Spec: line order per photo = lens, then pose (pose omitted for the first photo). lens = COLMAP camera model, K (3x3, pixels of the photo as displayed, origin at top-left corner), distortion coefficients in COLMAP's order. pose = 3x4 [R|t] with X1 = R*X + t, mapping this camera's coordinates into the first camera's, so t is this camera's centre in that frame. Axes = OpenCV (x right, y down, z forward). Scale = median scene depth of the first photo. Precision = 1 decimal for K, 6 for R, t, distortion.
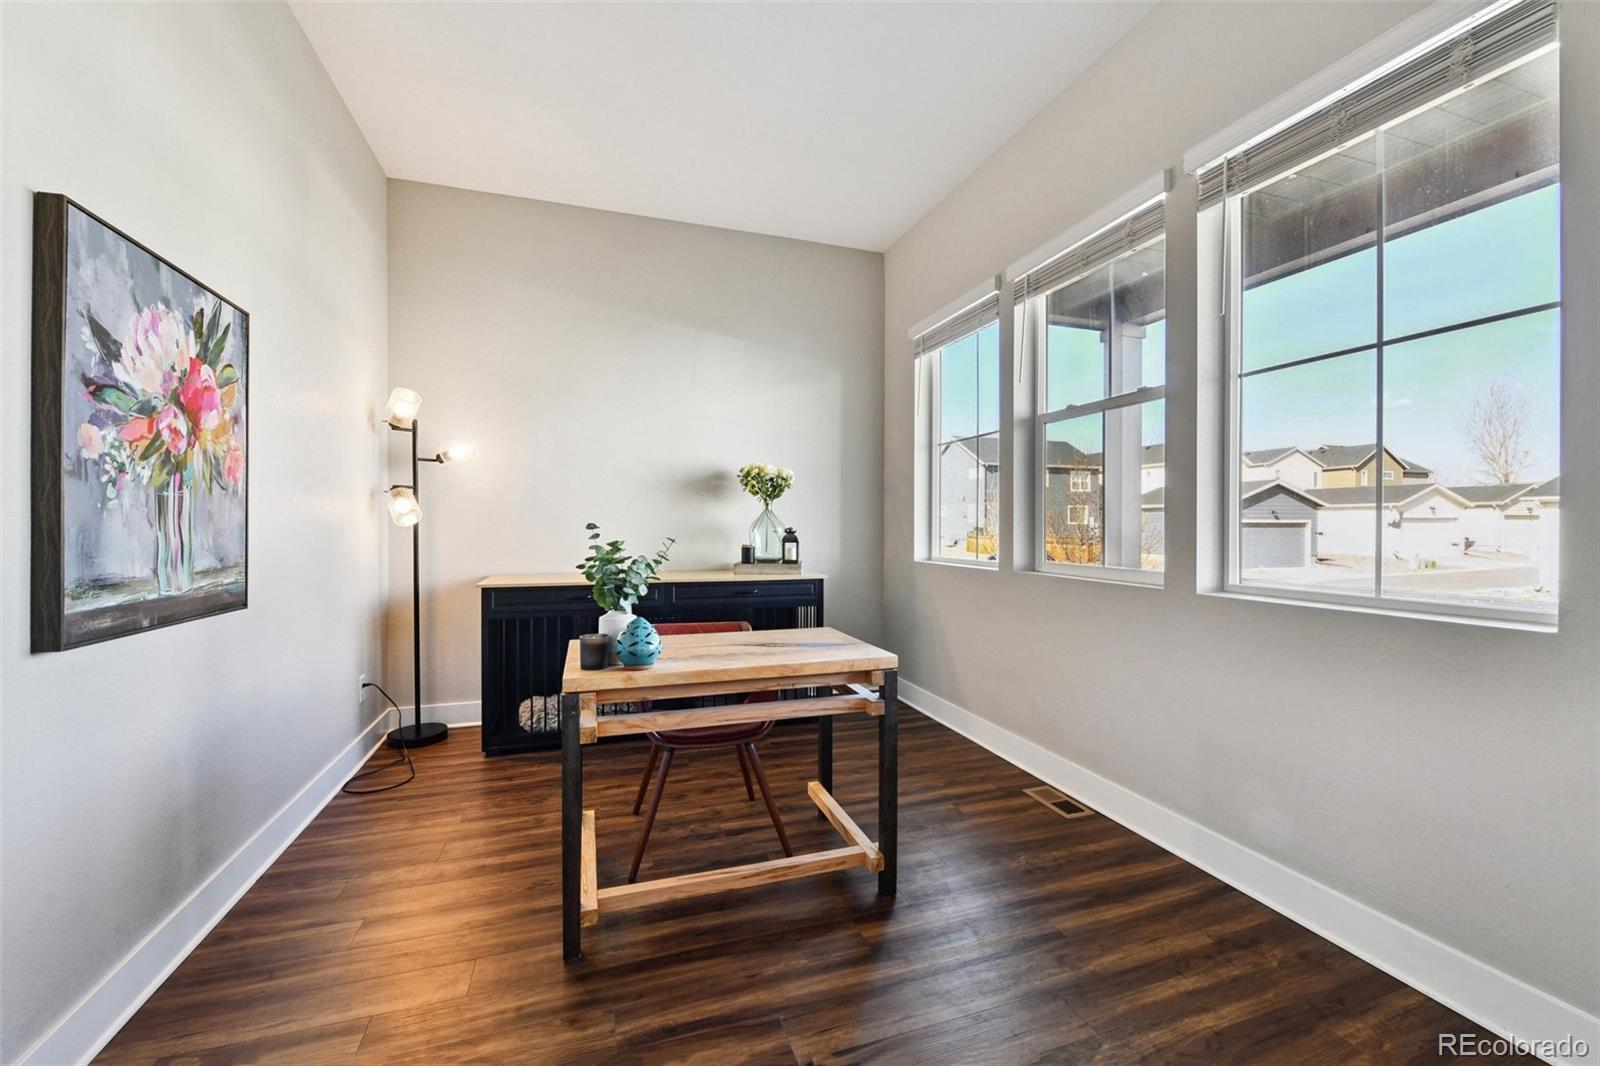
lens RADIAL K [[643.2, 0, 803.9], [0, 643.2, 528.4], [0, 0, 1]] dist [-0.006822, -0.000761]
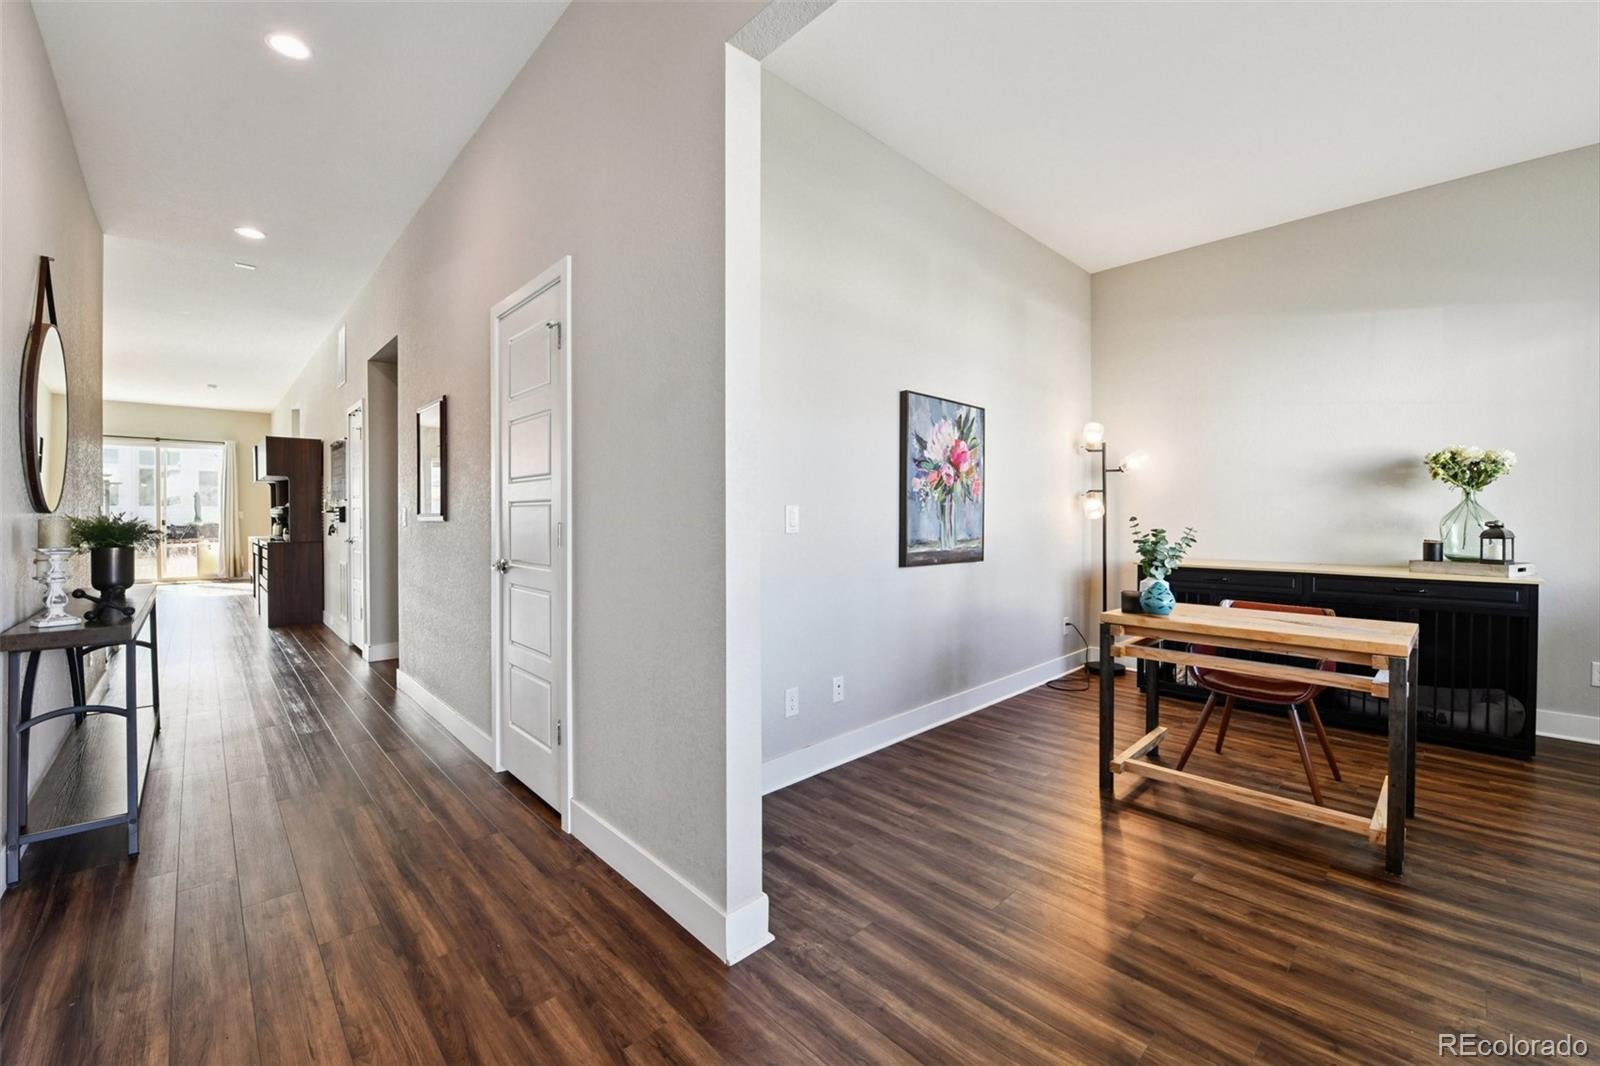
lens RADIAL K [[651.0, 0, 797.7], [0, 651.0, 516.7], [0, 0, 1]] dist [-0.001086, -0.007298]
pose [[0.407732, -0.002057, -0.913099, 0.749705], [-0.003824, 0.999985, -0.003960, 0.000527], [0.913094, 0.005106, 0.407718, -0.339224]]
